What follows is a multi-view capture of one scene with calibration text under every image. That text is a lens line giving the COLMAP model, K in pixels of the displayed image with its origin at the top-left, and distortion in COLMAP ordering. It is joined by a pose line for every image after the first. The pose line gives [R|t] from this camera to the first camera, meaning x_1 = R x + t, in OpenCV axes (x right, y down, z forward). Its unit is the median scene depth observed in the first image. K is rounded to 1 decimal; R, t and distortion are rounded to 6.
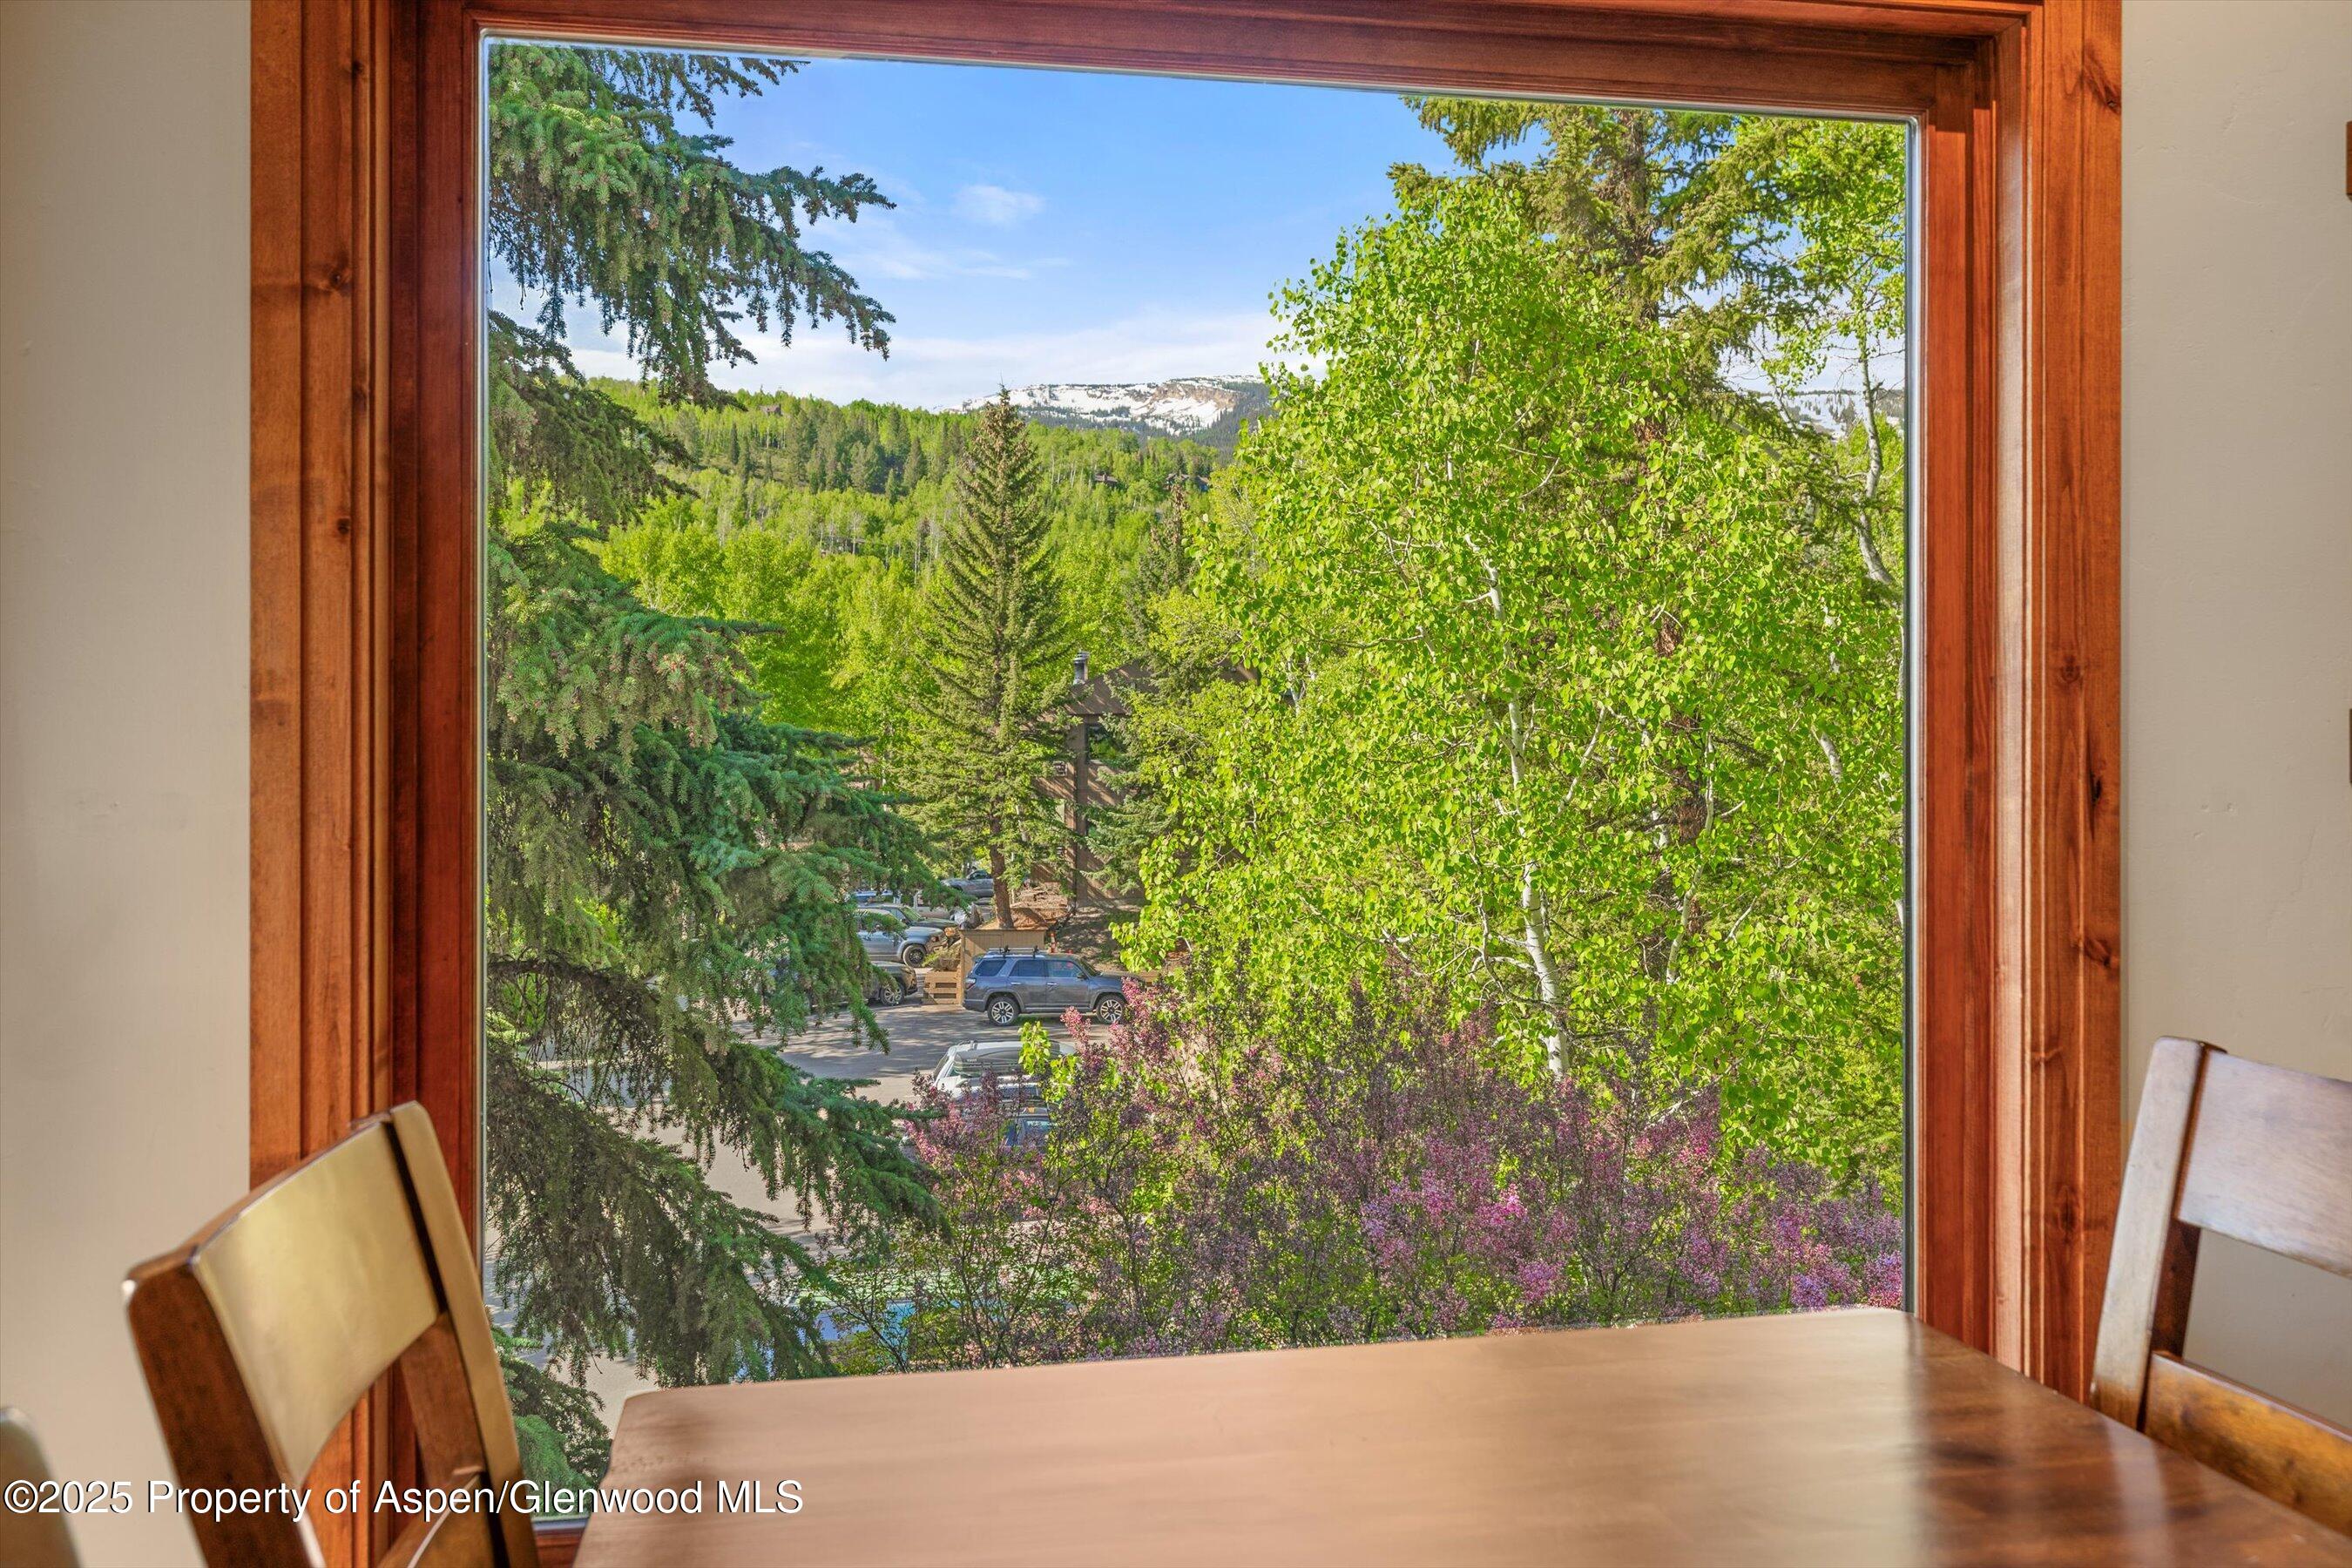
lens RADIAL K [[1685.4, 0, 1180.3], [0, 1685.4, 786.2], [0, 0, 1]] dist [-0.002974, -0.000989]
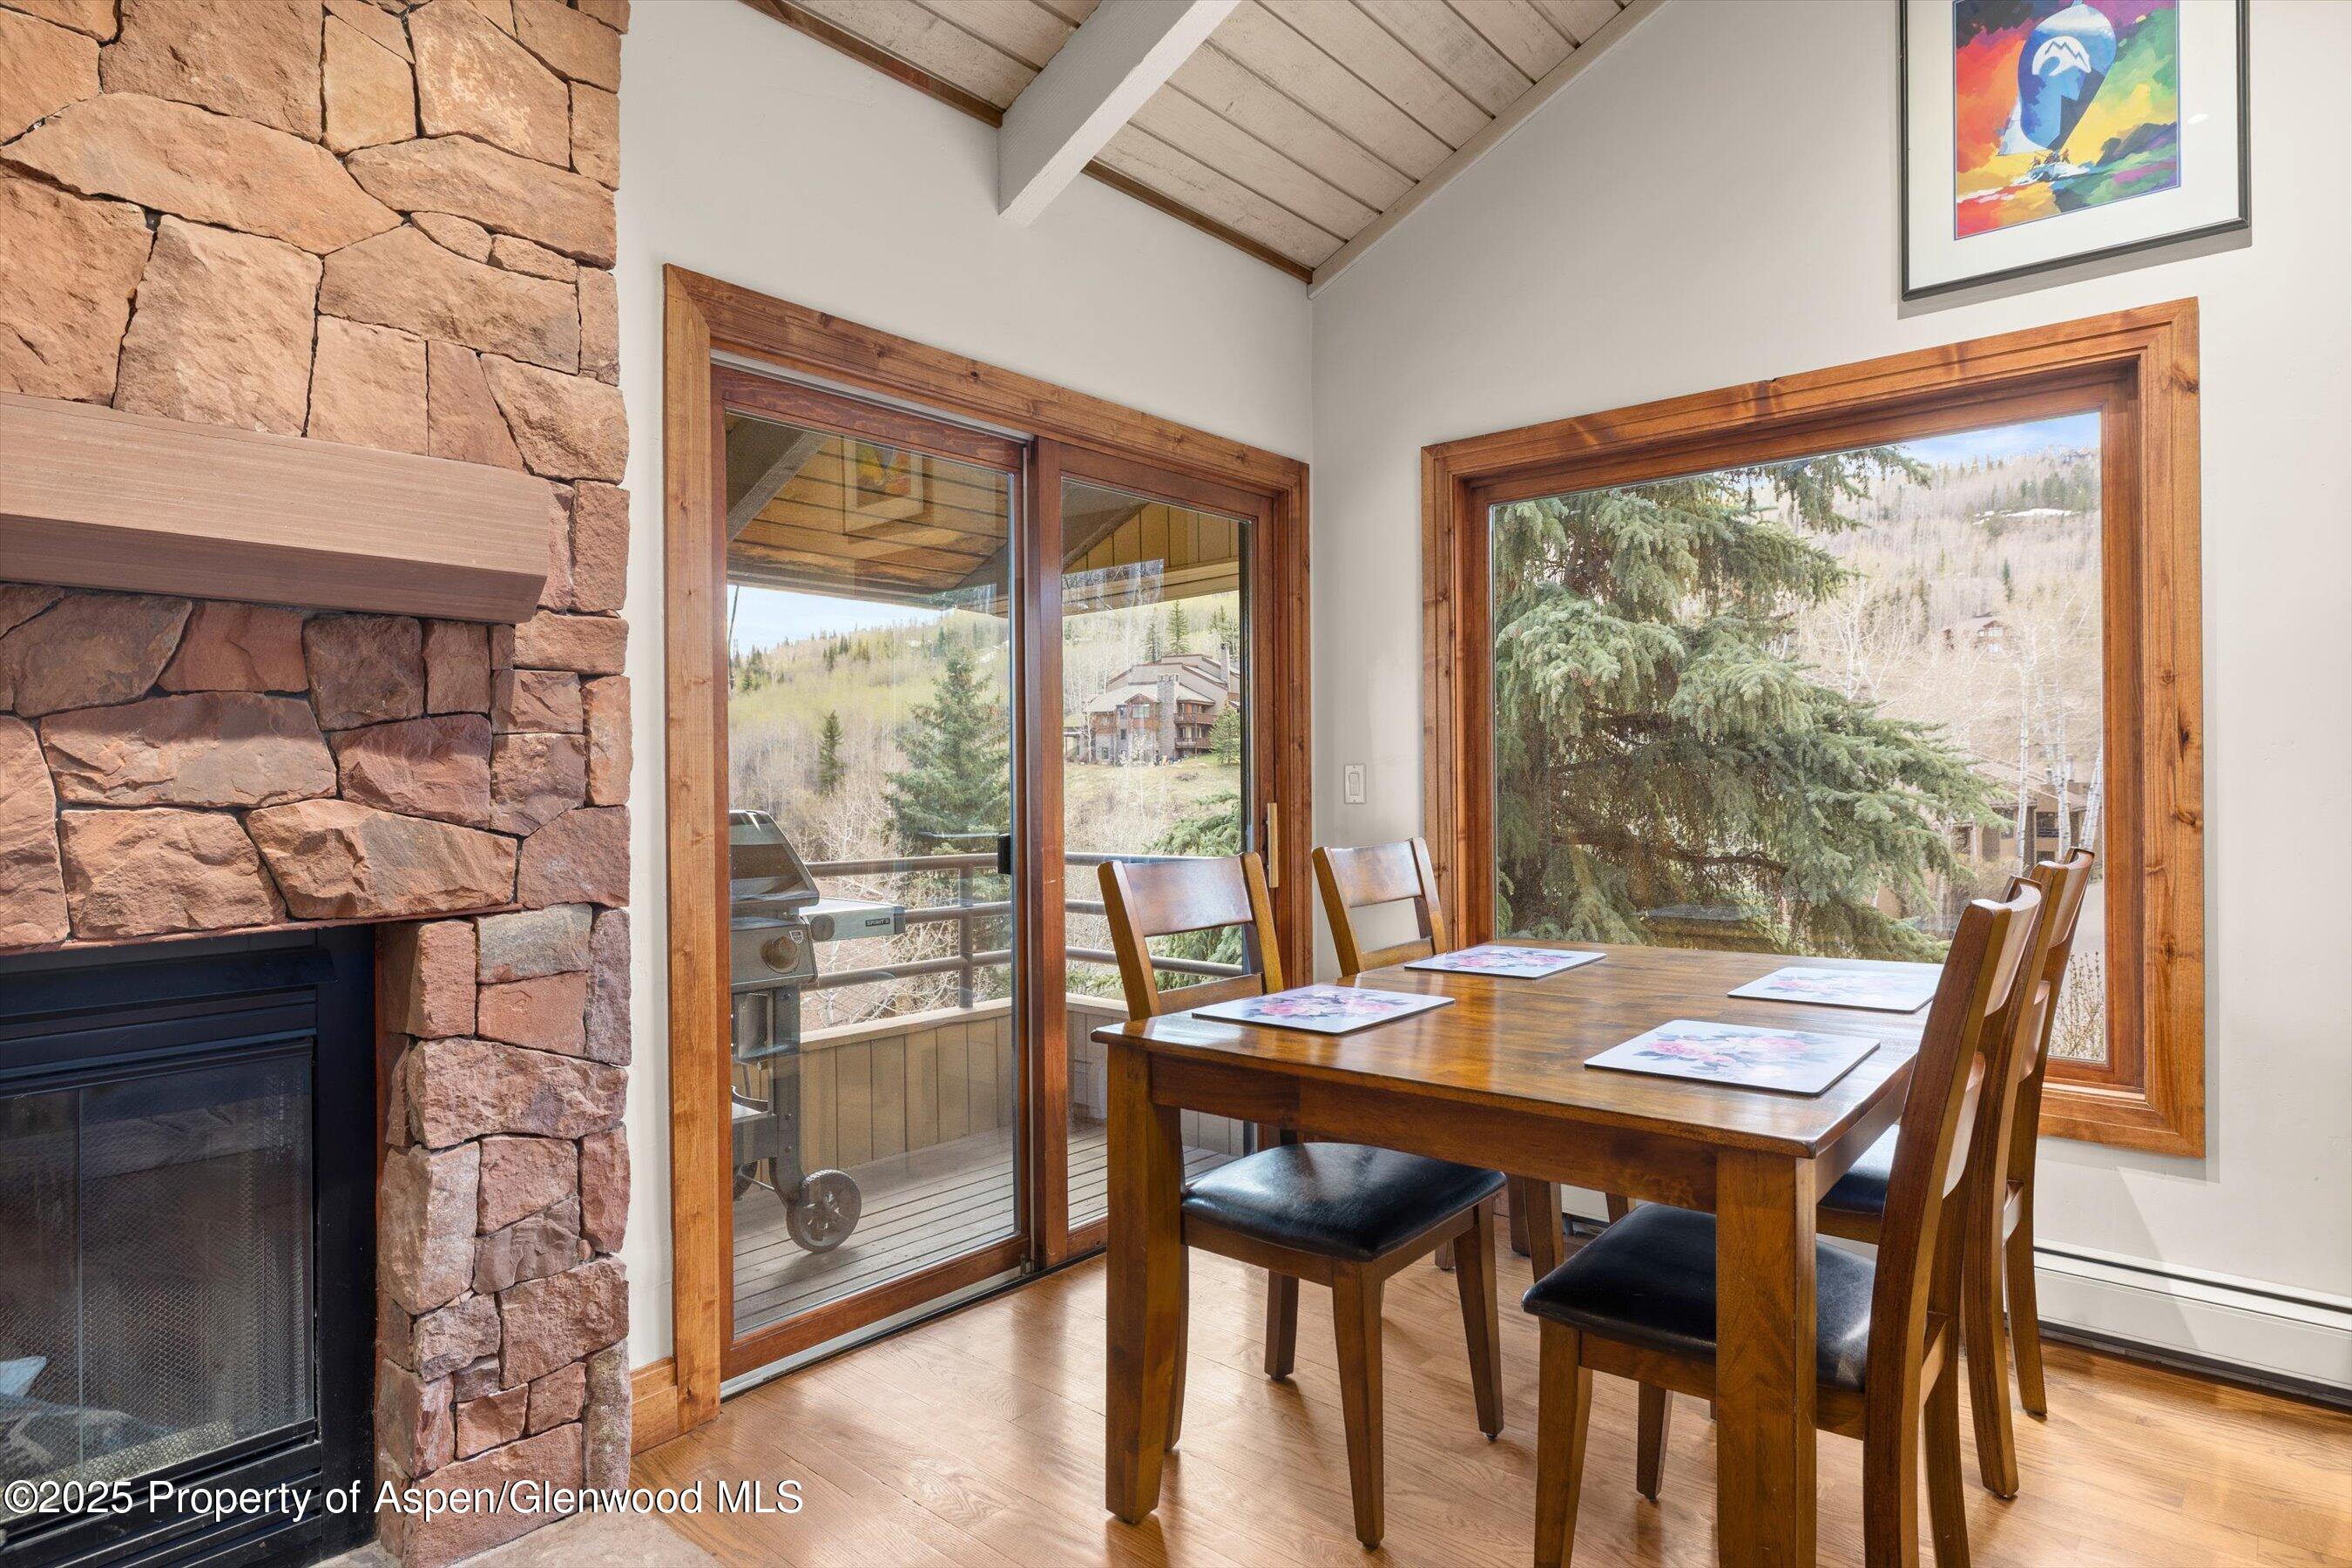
lens RADIAL K [[1685.4, 0, 1180.3], [0, 1685.4, 786.2], [0, 0, 1]] dist [-0.002974, -0.000989]
pose [[0.577165, -0.004477, -0.816616, 0.311012], [0.008933, 0.999960, 0.000831, 0.009940], [0.816579, -0.007775, 0.577181, -0.217763]]
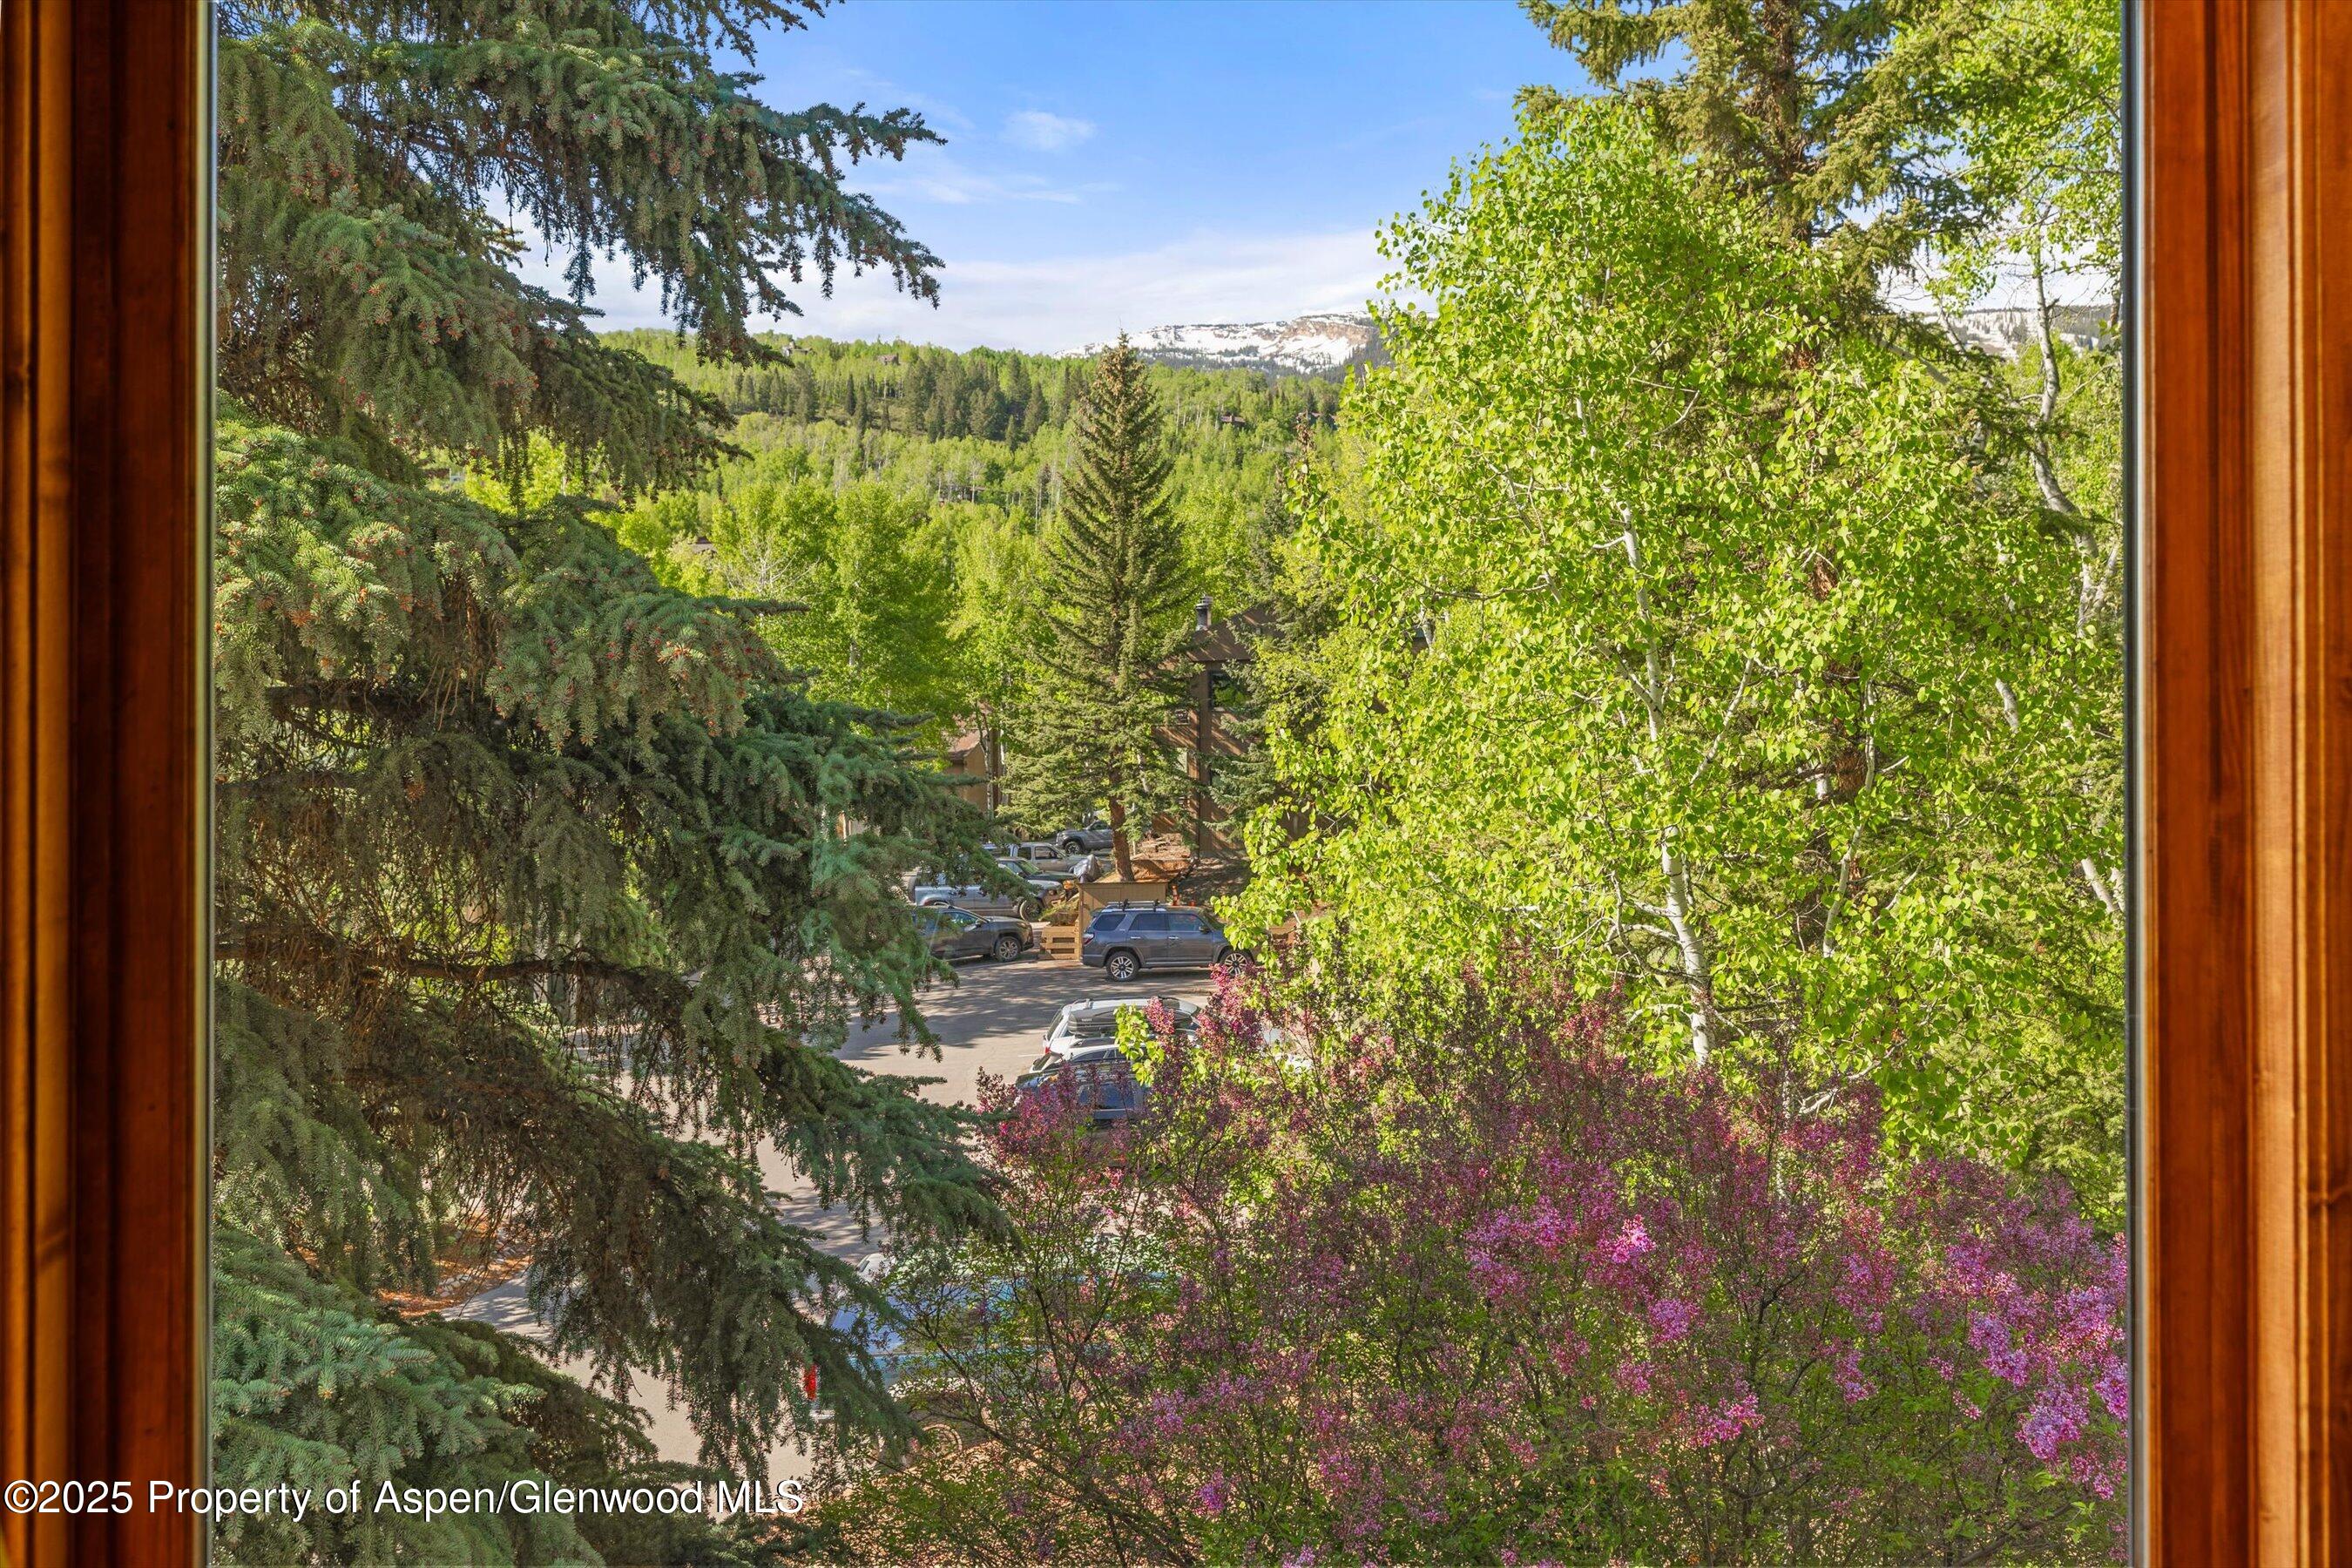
lens RADIAL K [[1650.4, 0, 1168.9], [0, 1650.4, 700.8], [0, 0, 1]] dist [0.003262, 0.006403]
pose [[0.995075, -0.004370, -0.099028, 0.018582], [0.003516, 0.999955, -0.008796, -0.013226], [0.099062, 0.008404, 0.995046, 0.050562]]
